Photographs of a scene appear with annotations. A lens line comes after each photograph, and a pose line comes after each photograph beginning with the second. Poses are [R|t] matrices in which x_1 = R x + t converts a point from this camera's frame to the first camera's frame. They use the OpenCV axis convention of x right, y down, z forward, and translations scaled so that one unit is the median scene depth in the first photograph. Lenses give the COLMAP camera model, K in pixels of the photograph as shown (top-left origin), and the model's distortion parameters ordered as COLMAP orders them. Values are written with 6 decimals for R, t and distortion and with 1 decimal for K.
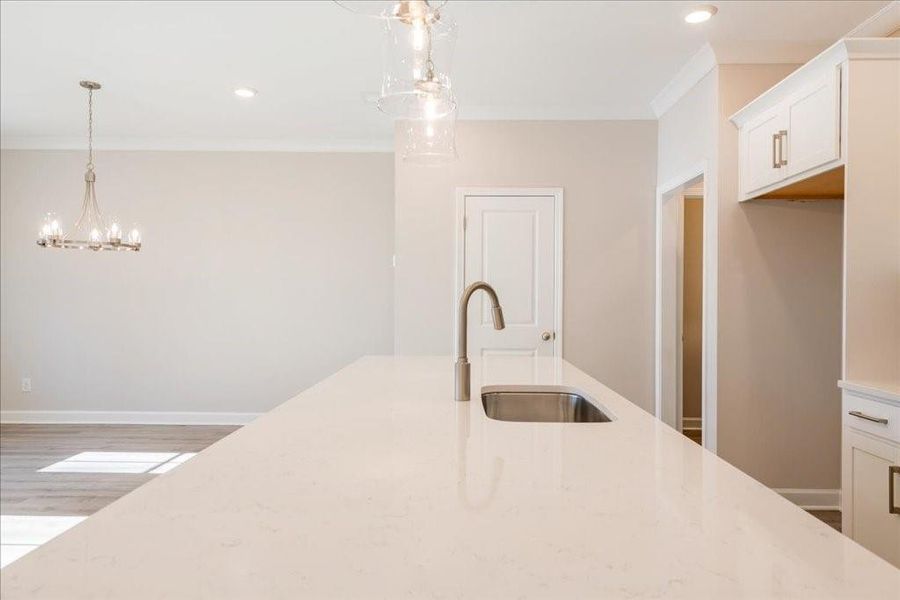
lens RADIAL K [[591.7, 0, 454.0], [0, 591.7, 299.2], [0, 0, 1]] dist [0.012438, -0.000329]
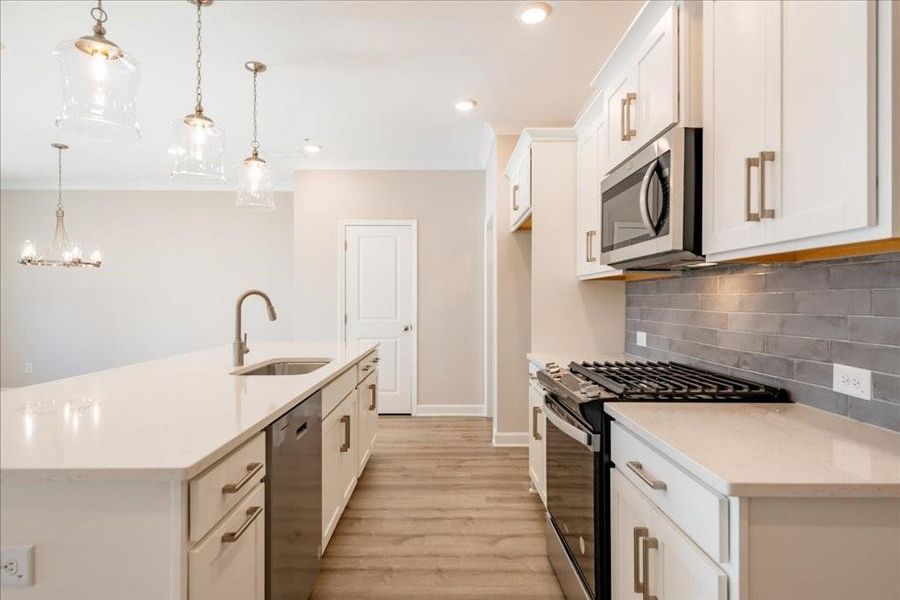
lens RADIAL K [[485.2, 0, 445.2], [0, 485.2, 299.5], [0, 0, 1]] dist [0.003724, -0.001470]
pose [[0.999651, -0.005965, 0.025754, 0.251177], [0.006072, 0.999973, -0.004050, 0.002033], [-0.025729, 0.004205, 0.999660, -0.140630]]
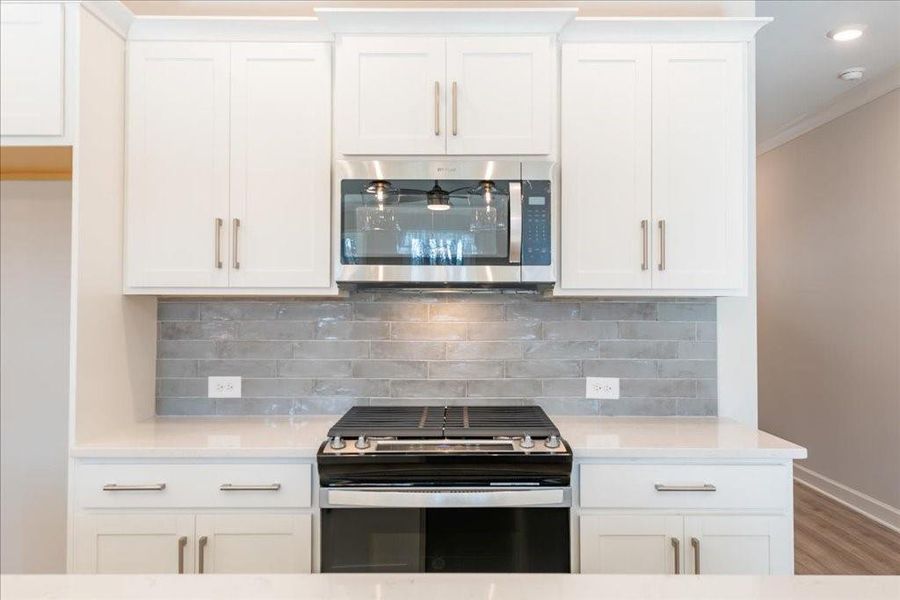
lens RADIAL K [[714.7, 0, 446.0], [0, 714.7, 292.4], [0, 0, 1]] dist [0.015056, -0.000139]
pose [[-0.014692, 0.014275, 0.999790, -0.138136], [0.001819, 0.999897, -0.014250, -0.022457], [-0.999890, 0.001609, -0.014717, 0.351838]]
